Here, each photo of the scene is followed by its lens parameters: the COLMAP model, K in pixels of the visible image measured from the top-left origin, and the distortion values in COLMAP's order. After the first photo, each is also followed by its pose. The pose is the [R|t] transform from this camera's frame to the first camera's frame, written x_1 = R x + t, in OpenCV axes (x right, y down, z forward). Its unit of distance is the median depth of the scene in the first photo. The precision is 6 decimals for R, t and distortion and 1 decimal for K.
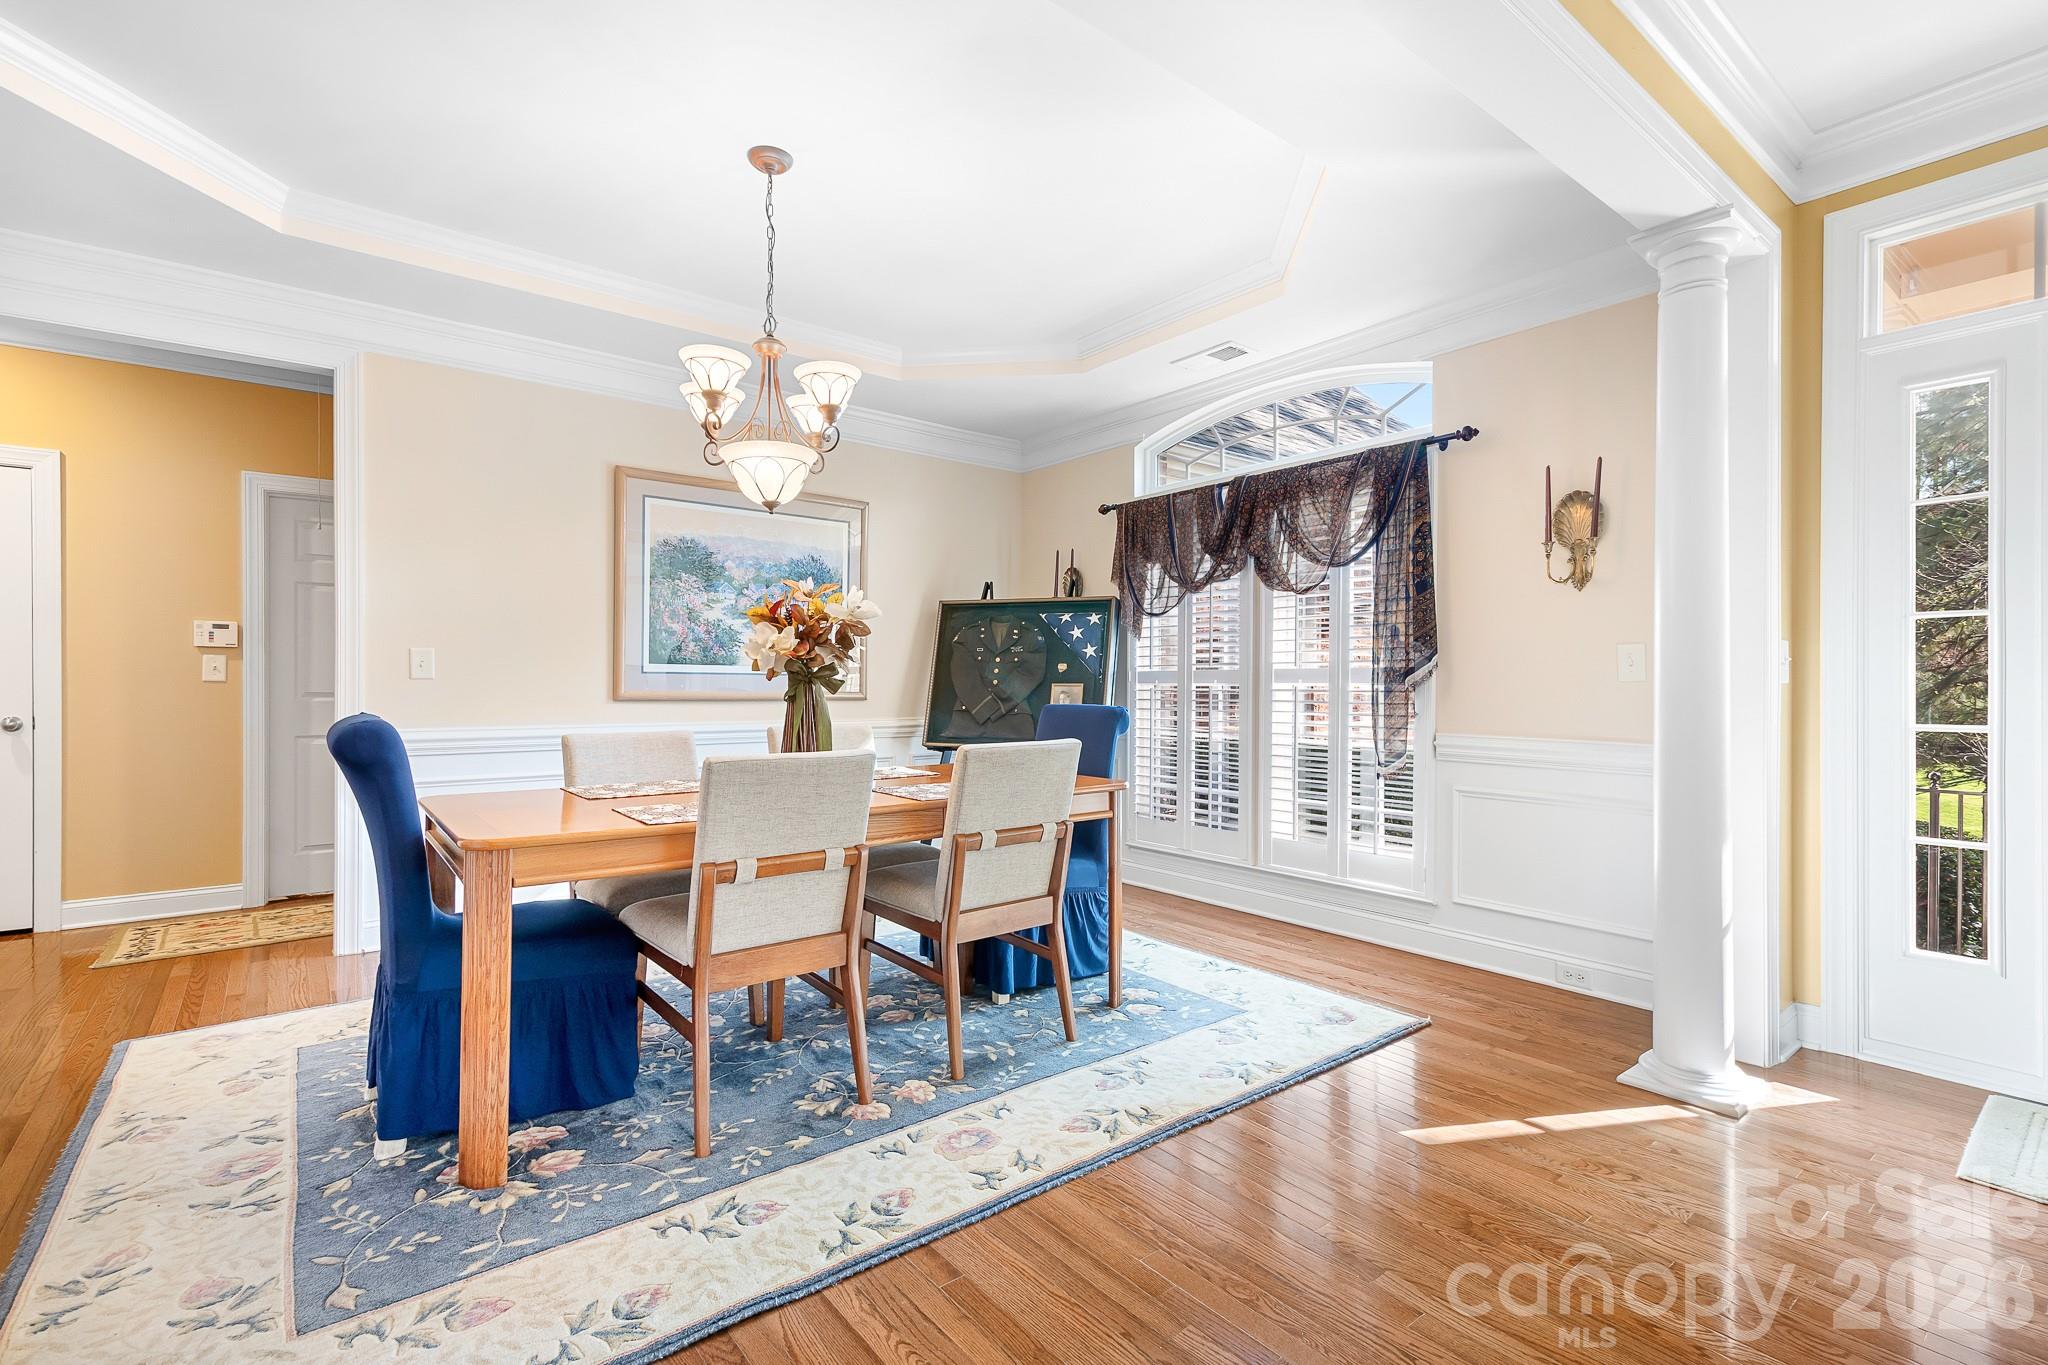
lens RADIAL K [[933.6, 0, 1028.2], [0, 933.6, 683.8], [0, 0, 1]] dist [0.016680, -0.001282]
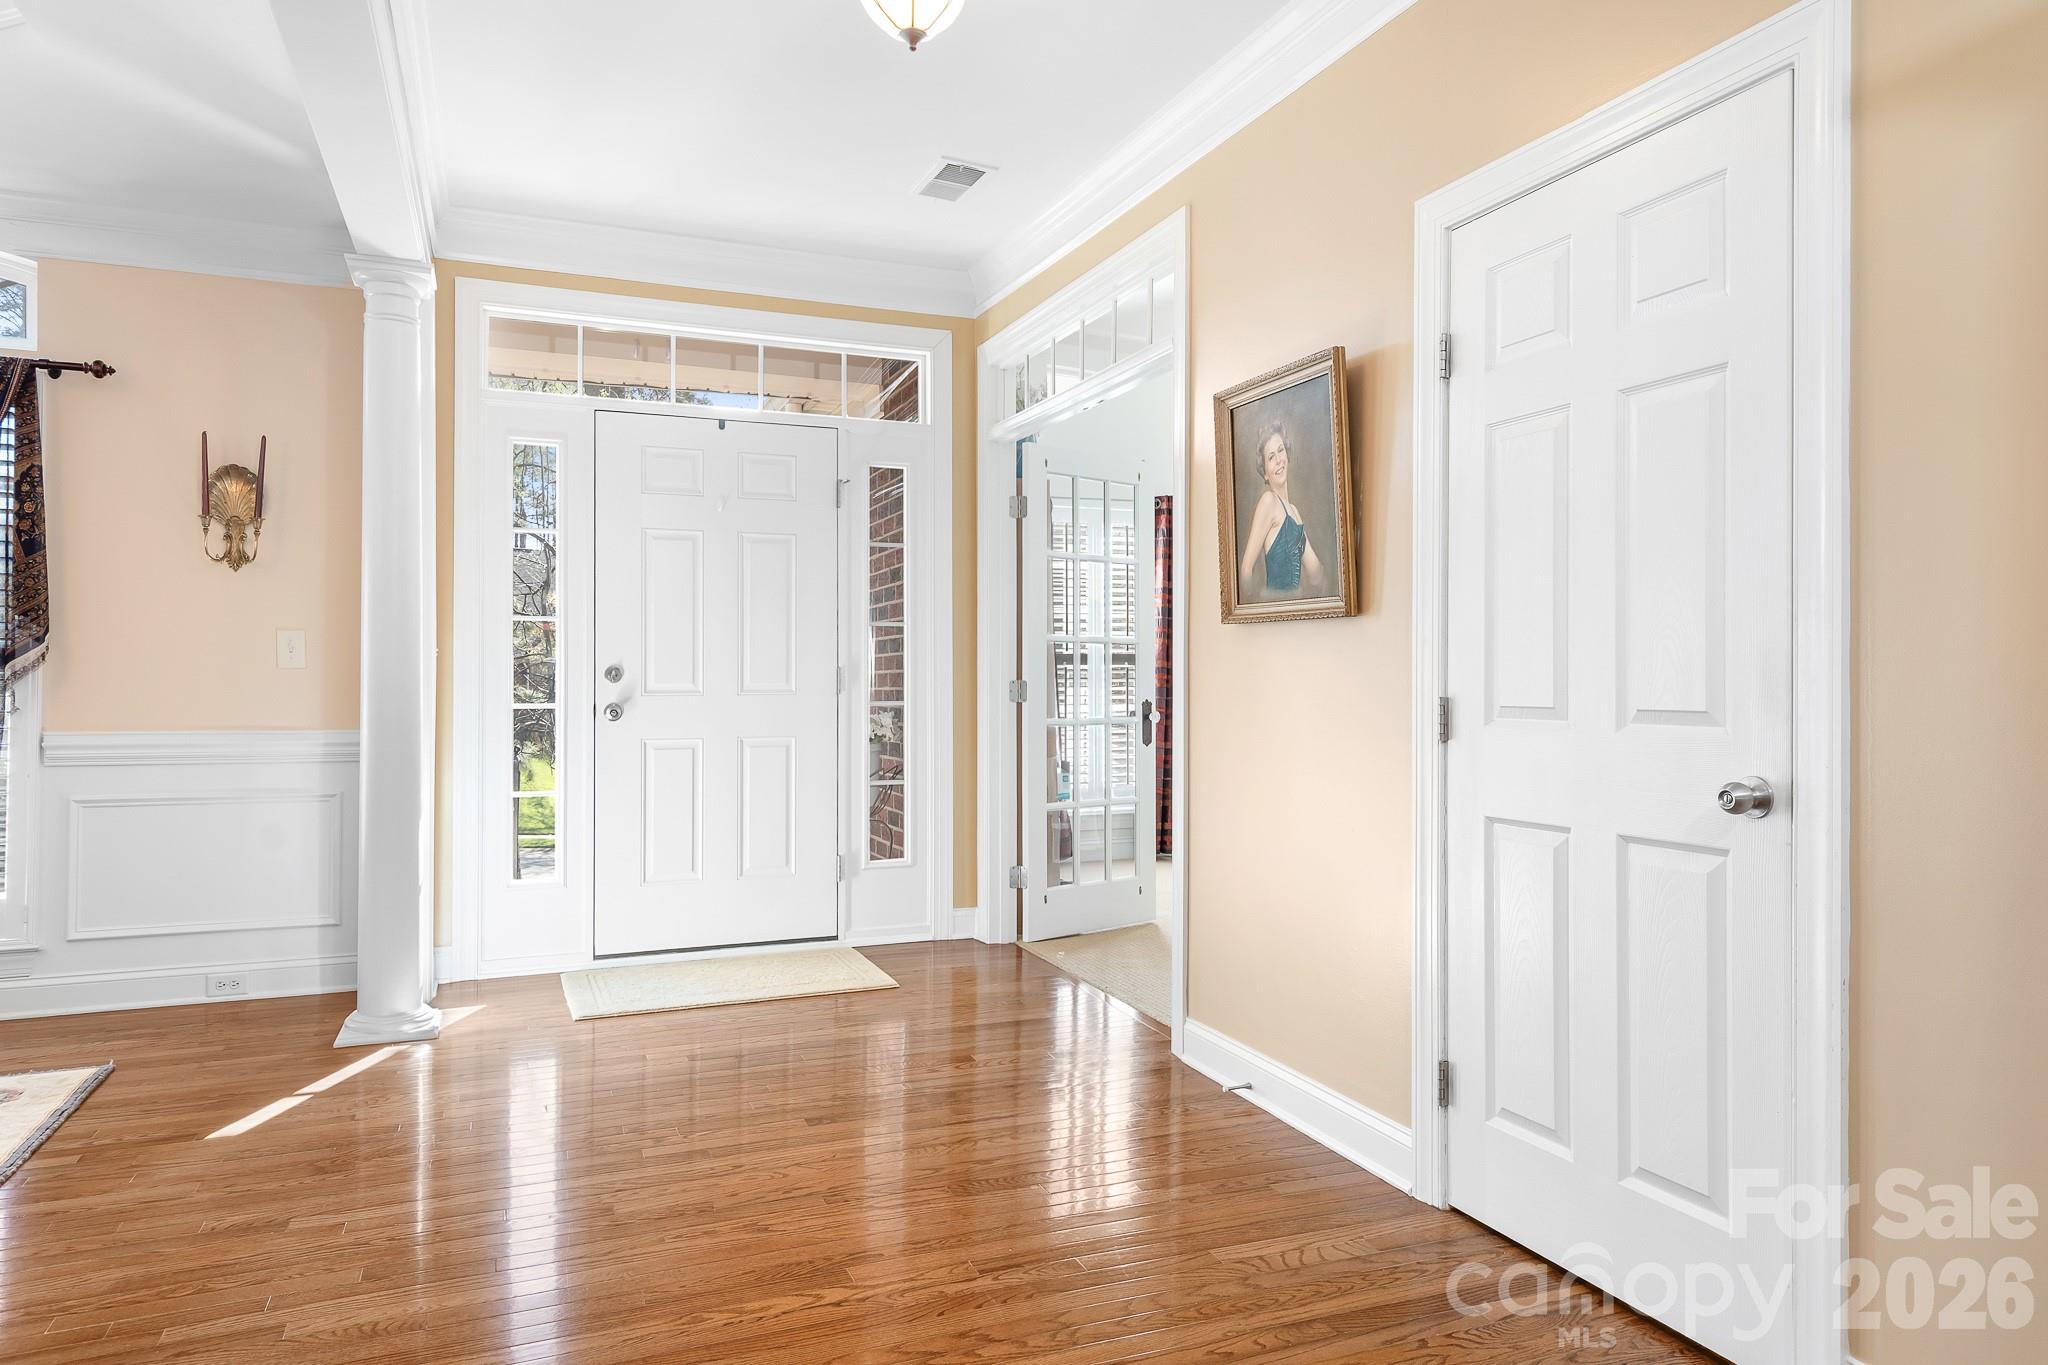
lens RADIAL K [[1254.7, 0, 1026.2], [0, 1254.7, 678.1], [0, 0, 1]] dist [-0.002060, -0.000368]
pose [[0.277062, -0.004472, 0.960842, -0.500951], [-0.002314, 0.999983, 0.005321, -0.001720], [-0.960849, -0.003697, 0.277047, -0.132625]]
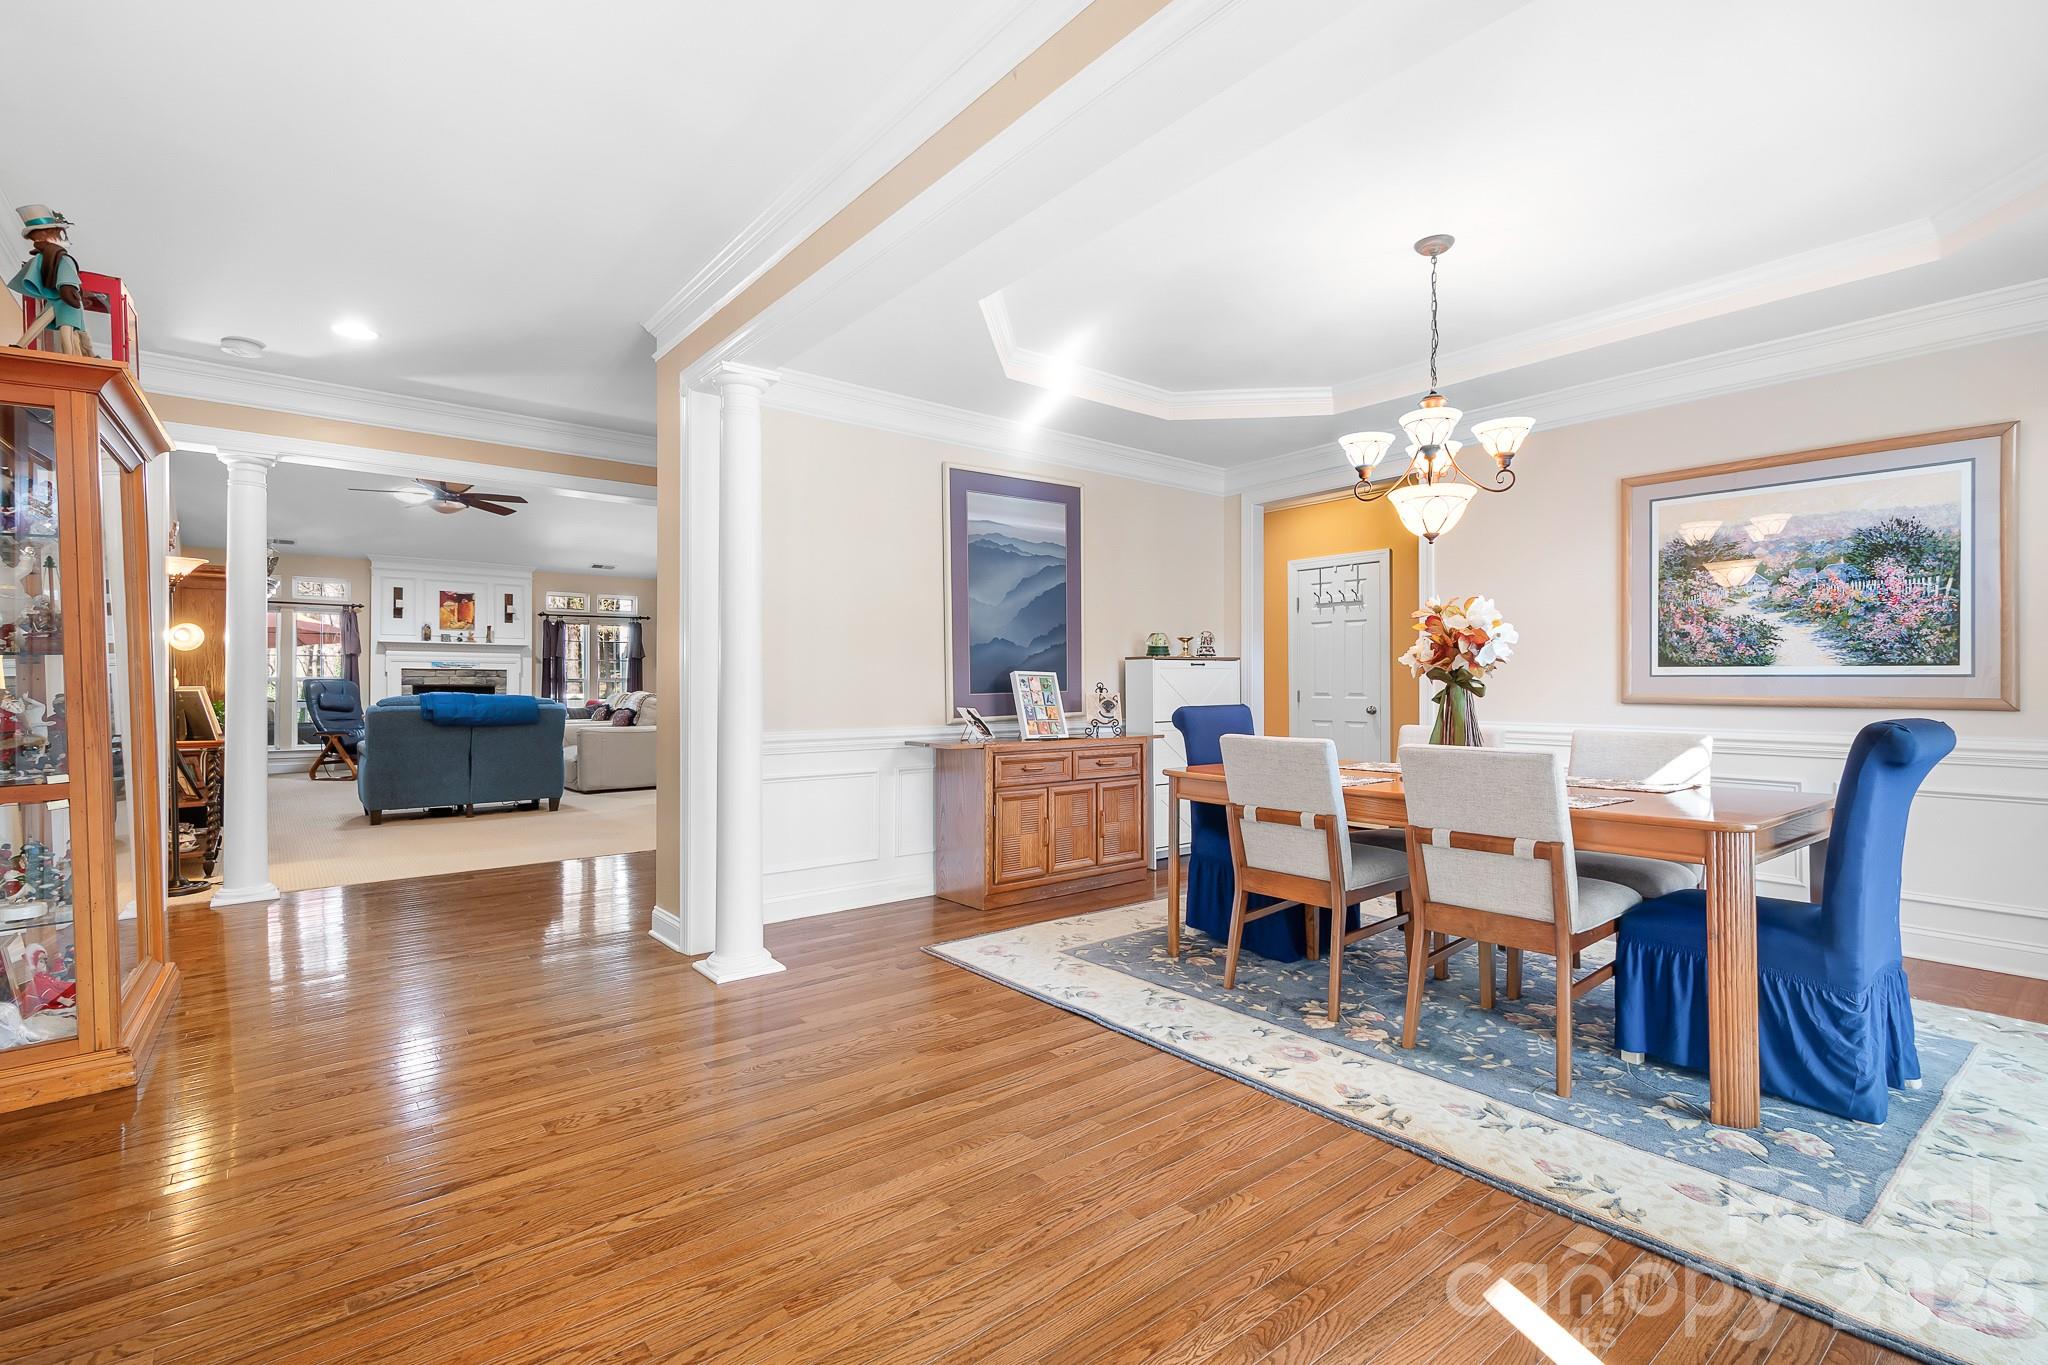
lens RADIAL K [[933.6, 0, 1018.6], [0, 933.6, 678.2], [0, 0, 1]] dist [0.016680, -0.001282]
pose [[0.006840, -0.010605, -0.999920, 0.951272], [0.000549, 0.999944, -0.010602, 0.000862], [0.999976, -0.000477, 0.006845, 0.499844]]
